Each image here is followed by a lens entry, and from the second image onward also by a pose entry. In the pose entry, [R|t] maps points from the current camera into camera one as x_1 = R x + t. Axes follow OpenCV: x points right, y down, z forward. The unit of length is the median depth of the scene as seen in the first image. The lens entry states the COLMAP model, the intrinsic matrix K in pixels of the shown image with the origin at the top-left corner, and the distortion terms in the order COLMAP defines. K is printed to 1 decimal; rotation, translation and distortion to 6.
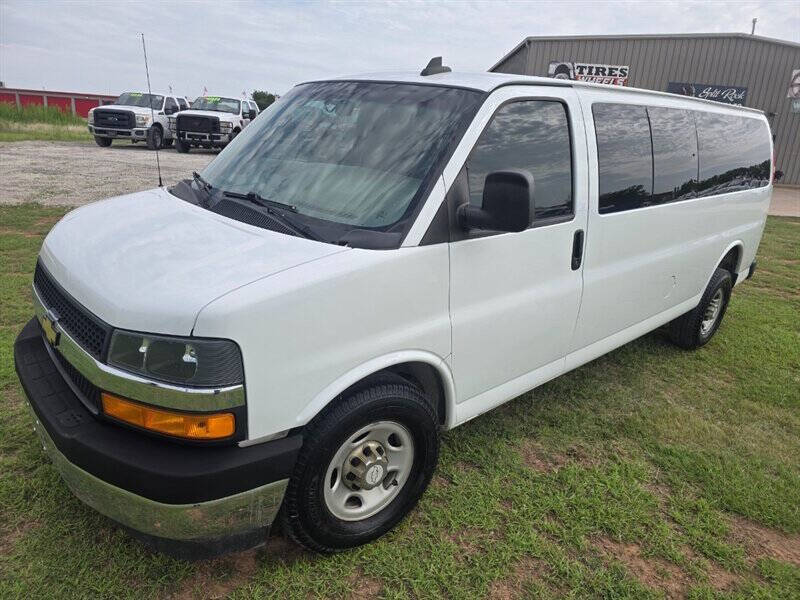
lens RADIAL K [[547.5, 0, 426.8], [0, 547.5, 311.1], [0, 0, 1]] dist [0.057154, -0.050172]
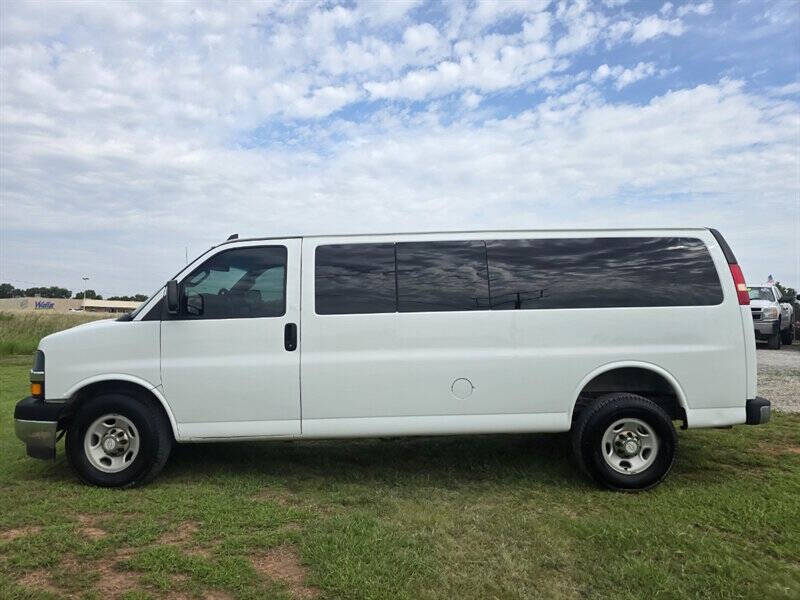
lens RADIAL K [[548.8, 0, 413.1], [0, 548.8, 299.8], [0, 0, 1]] dist [0.054839, -0.051739]
pose [[0.730535, -0.087121, -0.677295, 1.850350], [-0.167263, 0.938787, -0.301169, 0.223033], [0.662073, 0.333301, 0.671245, 0.248224]]
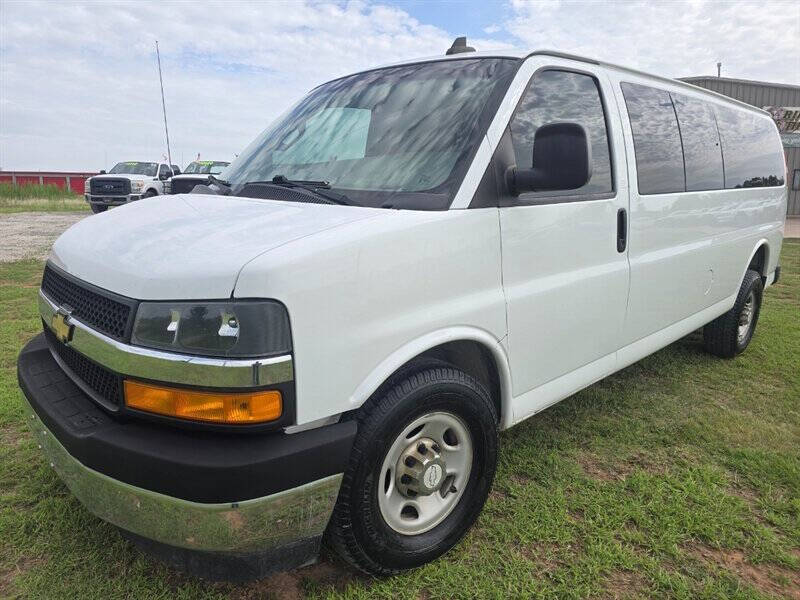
lens RADIAL K [[548.8, 0, 413.1], [0, 548.8, 299.8], [0, 0, 1]] dist [0.054839, -0.051739]
pose [[0.998147, -0.060845, -0.001149, -0.102100], [0.060207, 0.990074, -0.126999, 0.124889], [0.008865, 0.126695, 0.991902, 0.106170]]
